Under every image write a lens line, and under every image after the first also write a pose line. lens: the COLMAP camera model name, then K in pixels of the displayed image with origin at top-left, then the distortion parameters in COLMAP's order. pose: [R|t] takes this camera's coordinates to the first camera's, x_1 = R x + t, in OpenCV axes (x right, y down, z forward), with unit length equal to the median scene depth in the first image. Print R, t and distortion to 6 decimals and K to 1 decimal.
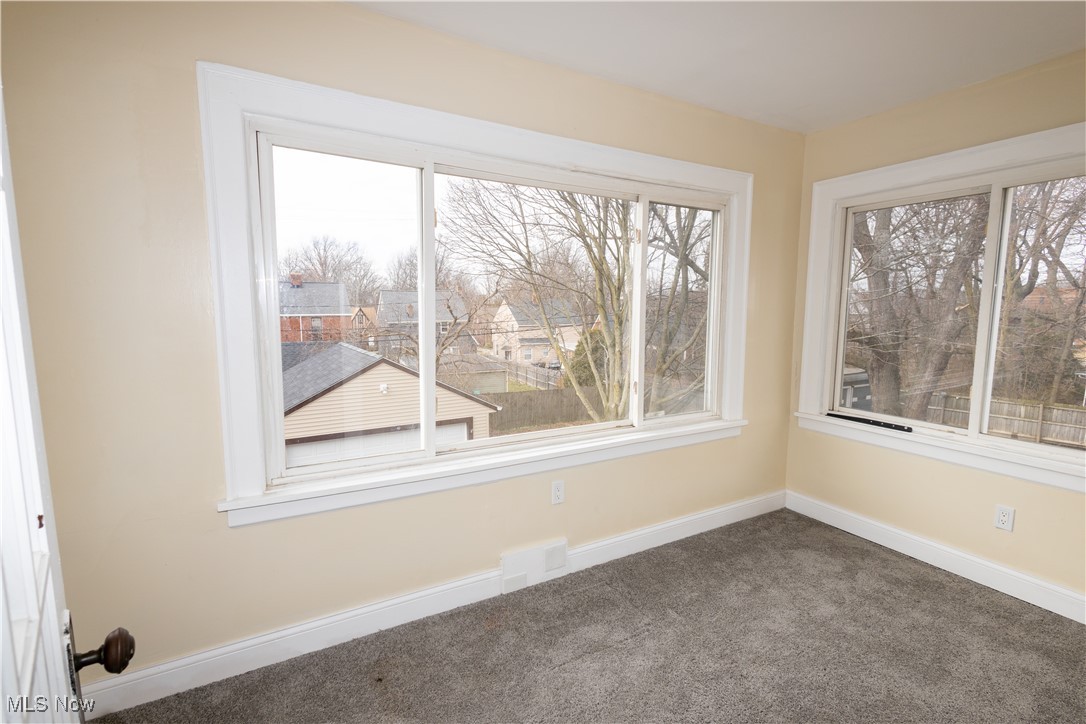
lens RADIAL K [[509.4, 0, 546.0], [0, 509.4, 365.2], [0, 0, 1]] dist [-0.000190, -0.000197]
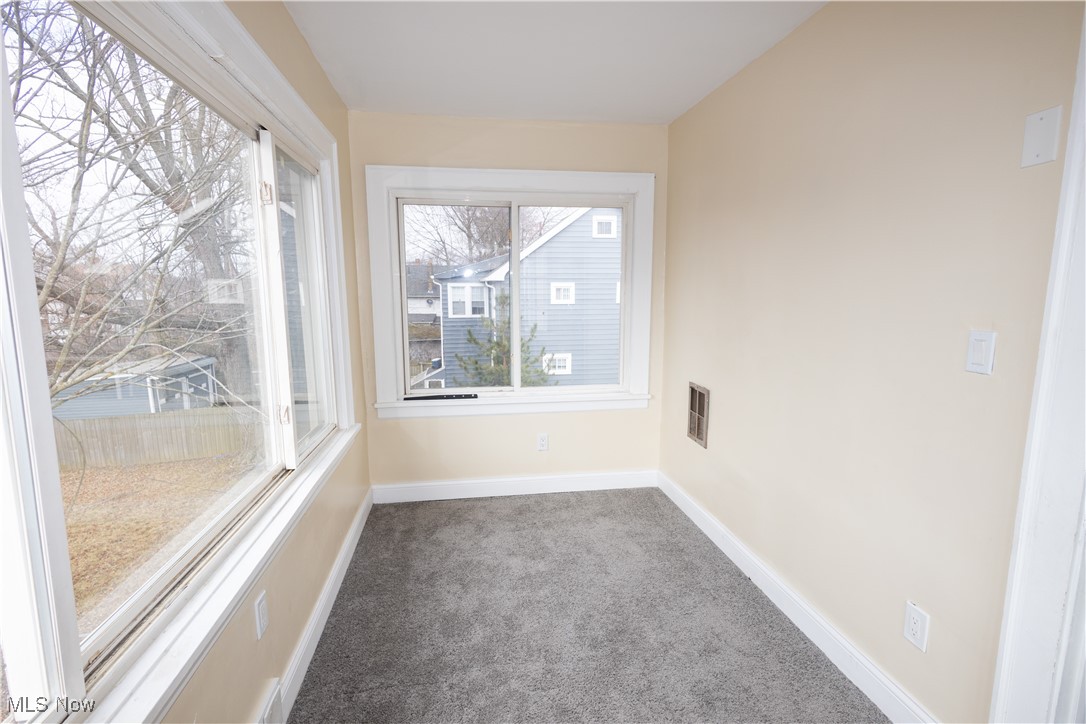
lens RADIAL K [[509.4, 0, 546.0], [0, 509.4, 365.2], [0, 0, 1]] dist [-0.000190, -0.000197]
pose [[0.348772, -0.144037, 0.926073, -0.328905], [0.116752, 0.987100, 0.109558, -0.057339], [-0.929907, 0.069910, 0.361090, 0.399868]]
